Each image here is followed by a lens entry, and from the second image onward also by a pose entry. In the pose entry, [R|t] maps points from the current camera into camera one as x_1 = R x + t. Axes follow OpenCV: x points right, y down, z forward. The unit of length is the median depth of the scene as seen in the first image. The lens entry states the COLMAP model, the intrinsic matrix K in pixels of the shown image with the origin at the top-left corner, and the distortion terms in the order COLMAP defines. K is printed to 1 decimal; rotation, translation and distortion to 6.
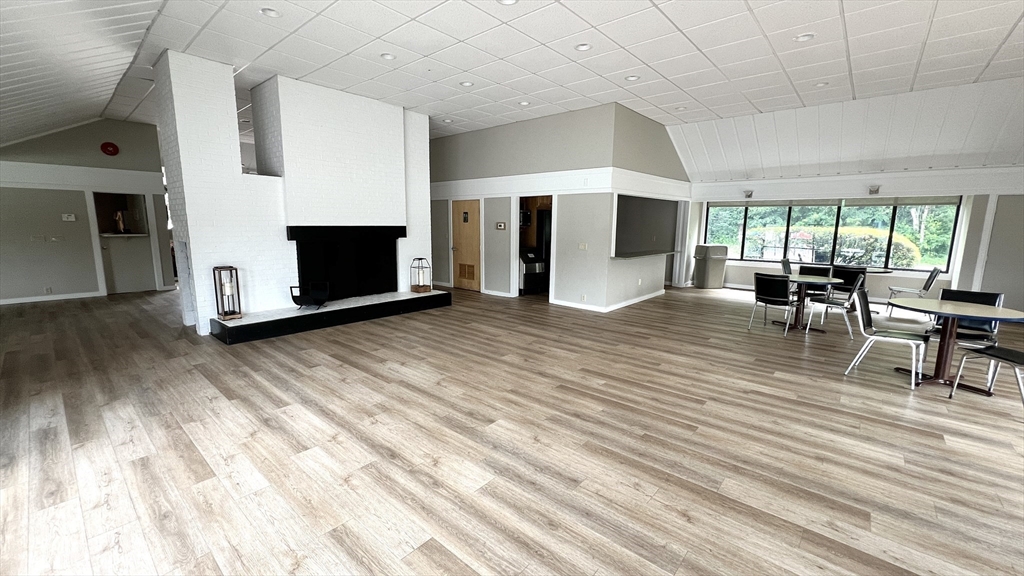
lens RADIAL K [[412.6, 0, 512.0], [0, 412.6, 288.0], [0, 0, 1]] dist [0.001071, 0.000487]
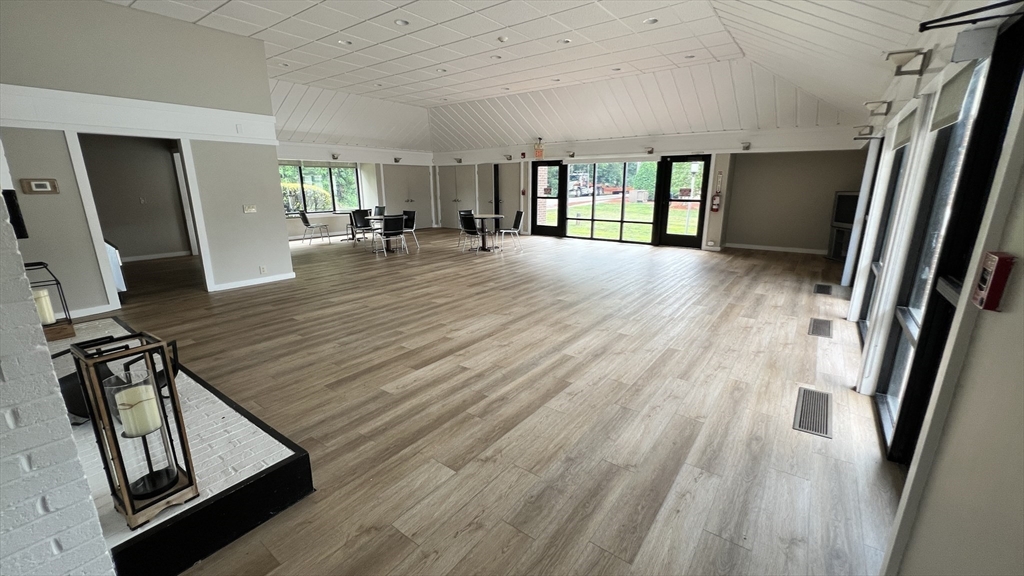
lens RADIAL K [[412.6, 0, 512.0], [0, 412.6, 288.0], [0, 0, 1]] dist [0.001071, 0.000487]
pose [[-0.081561, -0.252551, 0.964140, -1.253500], [0.156634, 0.952094, 0.262646, -0.149343], [-0.984283, 0.172439, -0.038095, 0.954772]]
